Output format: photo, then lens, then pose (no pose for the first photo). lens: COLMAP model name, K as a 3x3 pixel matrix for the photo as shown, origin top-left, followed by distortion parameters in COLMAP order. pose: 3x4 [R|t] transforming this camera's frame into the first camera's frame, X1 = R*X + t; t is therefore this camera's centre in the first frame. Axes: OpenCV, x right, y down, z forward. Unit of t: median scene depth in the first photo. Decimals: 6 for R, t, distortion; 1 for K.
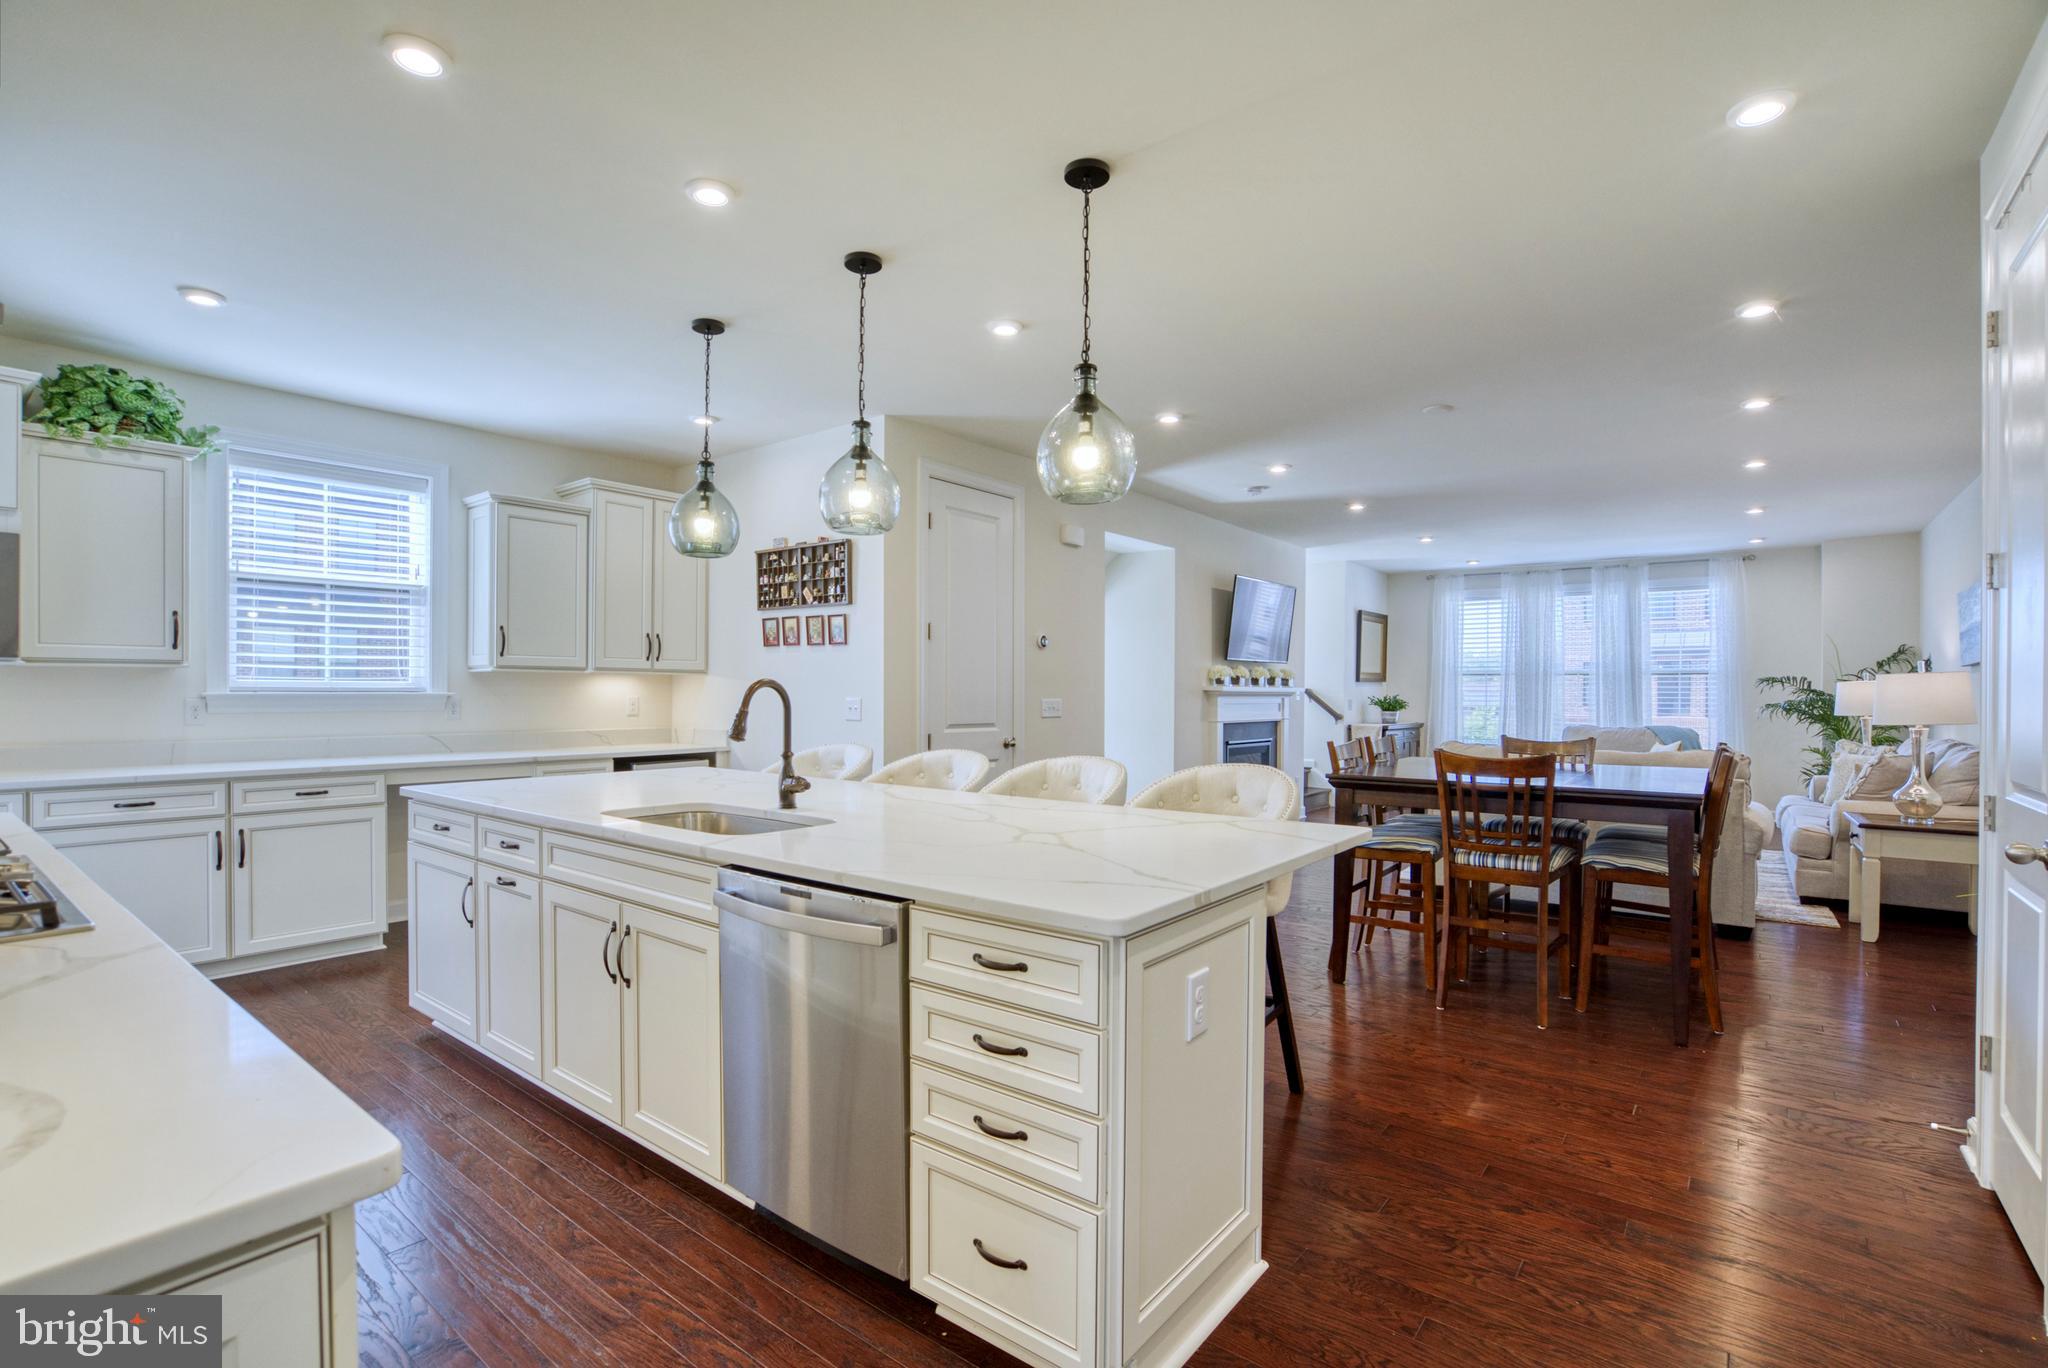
lens RADIAL K [[965.2, 0, 1017.6], [0, 965.2, 680.6], [0, 0, 1]] dist [-0.038871, 0.008850]
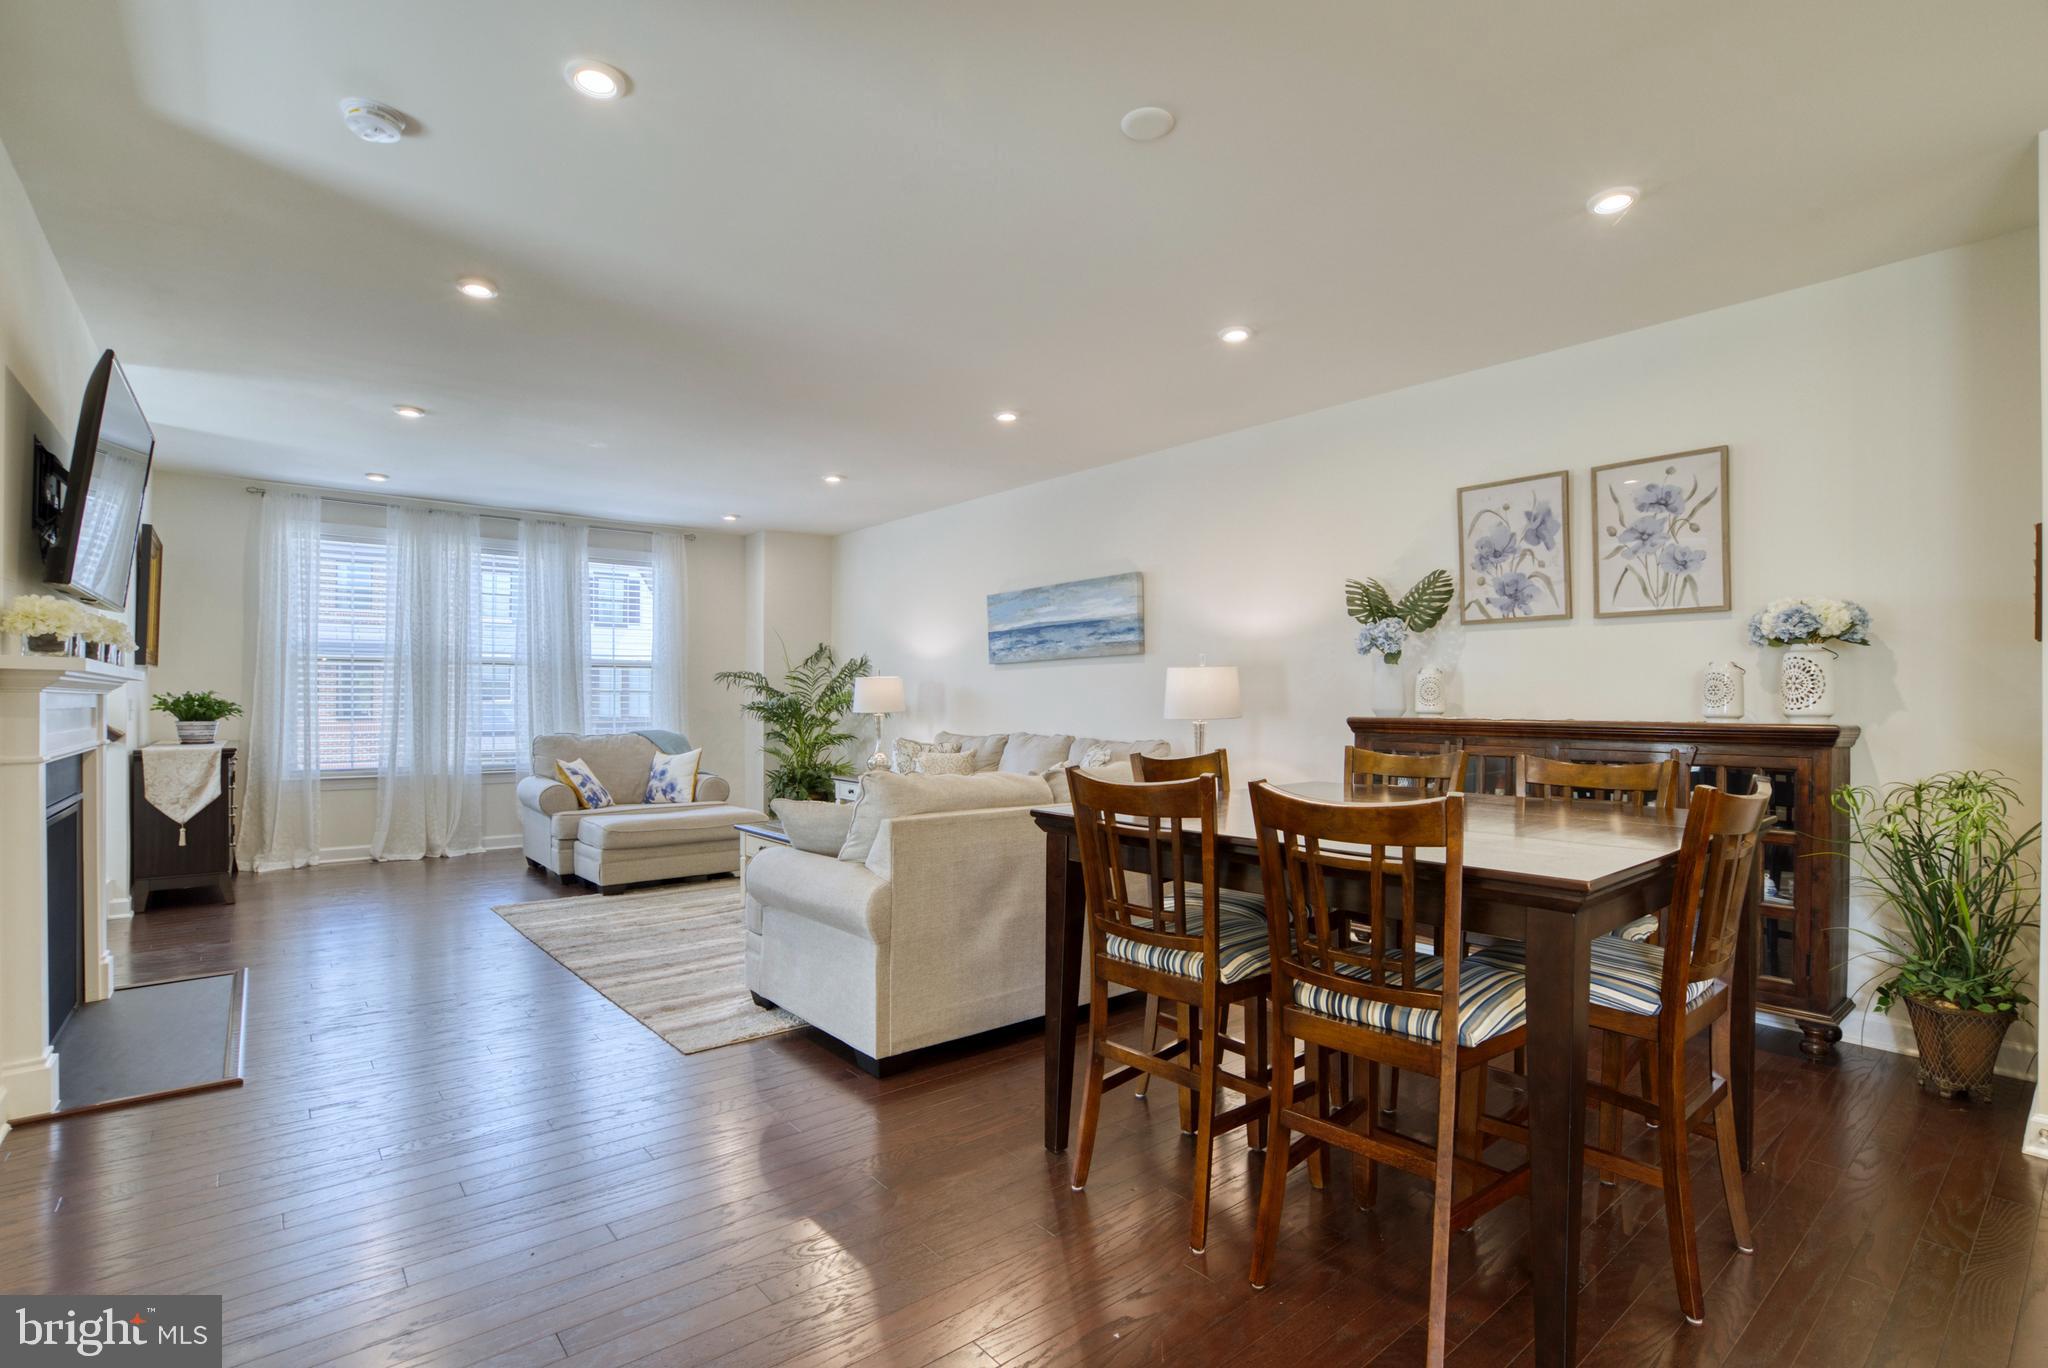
lens RADIAL K [[965.2, 0, 1038.5], [0, 965.2, 707.7], [0, 0, 1]] dist [-0.038871, 0.008850]
pose [[0.192496, -0.011137, 0.981235, -0.067498], [-0.012515, 0.999826, 0.013803, 0.019277], [-0.981218, -0.014937, 0.192323, 0.814610]]
